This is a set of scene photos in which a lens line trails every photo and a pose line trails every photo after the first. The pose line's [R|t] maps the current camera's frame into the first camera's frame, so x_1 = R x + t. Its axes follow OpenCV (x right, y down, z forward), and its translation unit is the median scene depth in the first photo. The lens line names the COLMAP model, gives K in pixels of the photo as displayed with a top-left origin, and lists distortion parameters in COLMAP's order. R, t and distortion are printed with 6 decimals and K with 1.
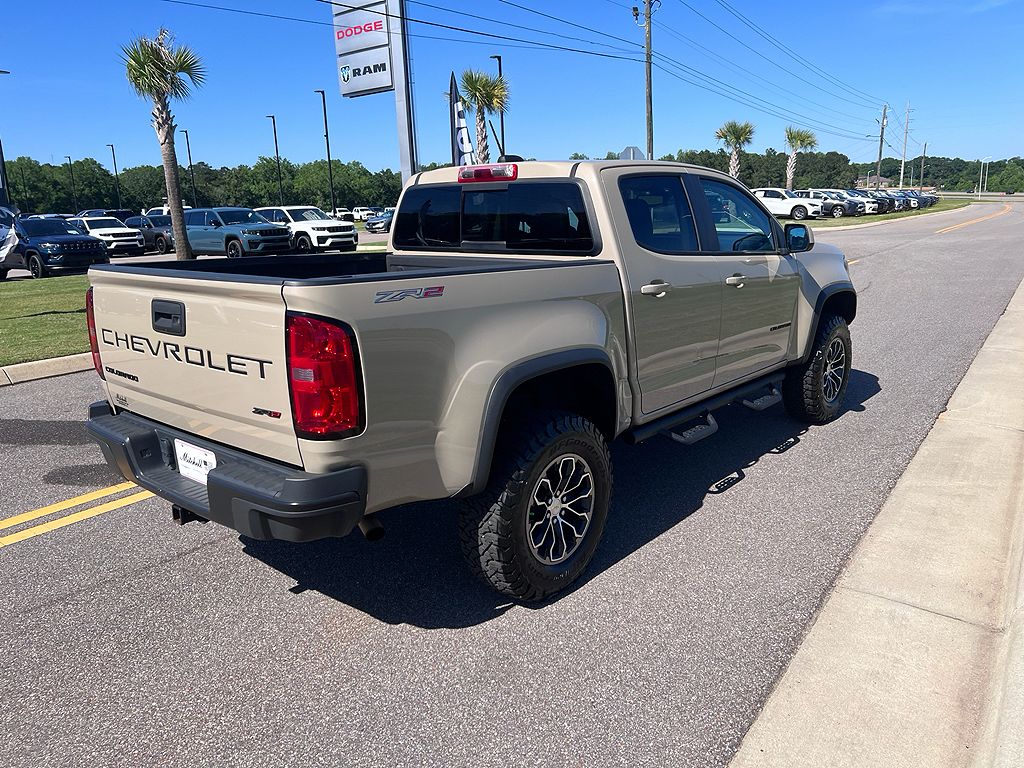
lens RADIAL K [[777.2, 0, 521.3], [0, 777.2, 373.5], [0, 0, 1]] dist [0.047912, -0.062468]
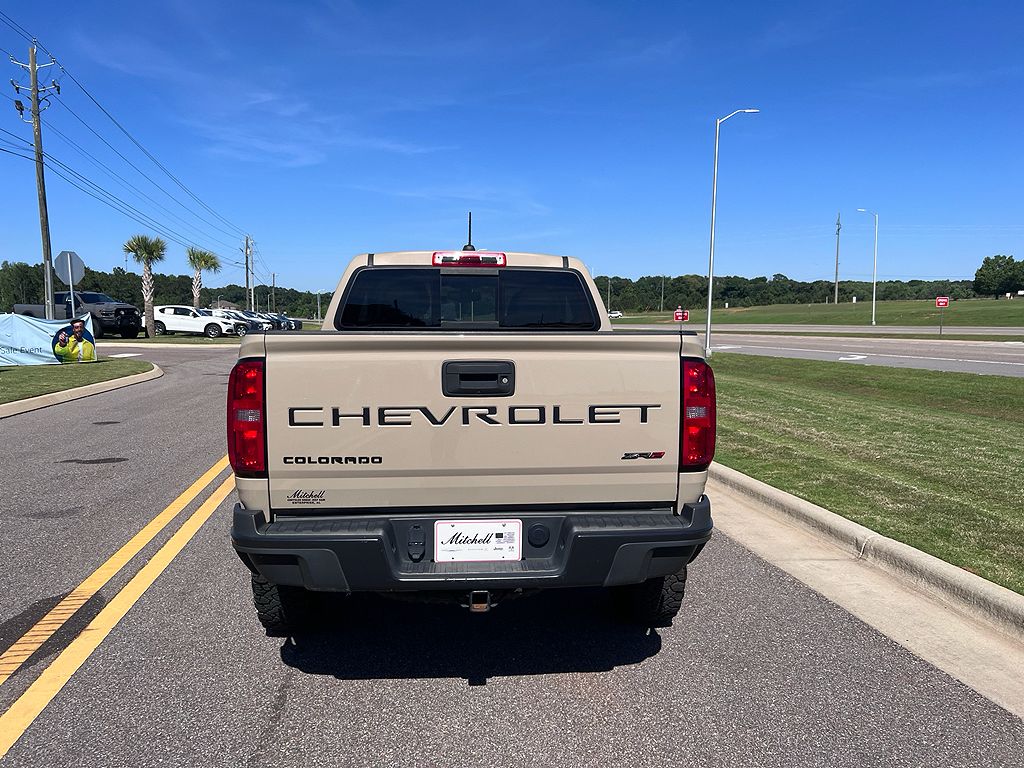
lens RADIAL K [[777.2, 0, 526.4], [0, 777.2, 372.4], [0, 0, 1]] dist [0.047912, -0.062468]
pose [[0.700888, -0.021801, 0.712938, -0.673041], [0.131930, 0.986248, -0.099542, 0.012932], [-0.700964, 0.163826, 0.694126, 0.199139]]
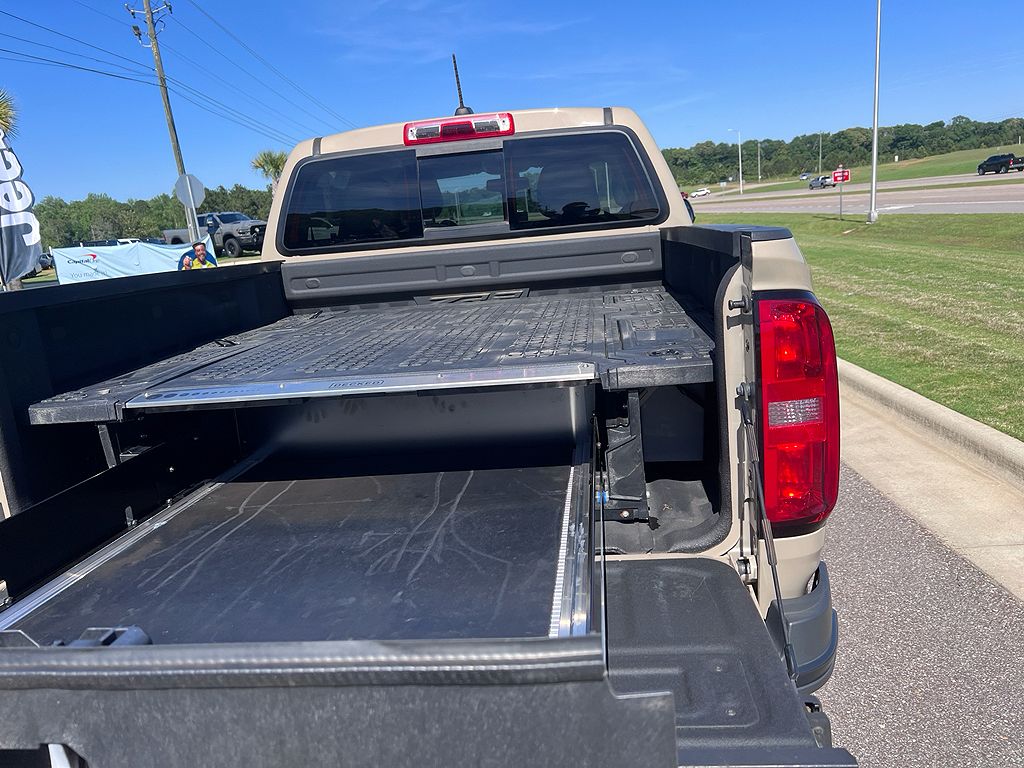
lens RADIAL K [[777.2, 0, 516.4], [0, 777.2, 373.2], [0, 0, 1]] dist [0.047912, -0.062468]
pose [[0.822244, -0.163991, 0.544997, -0.376703], [0.188381, 0.982031, 0.011283, -0.032529], [-0.537055, 0.093390, 0.838362, 0.352202]]
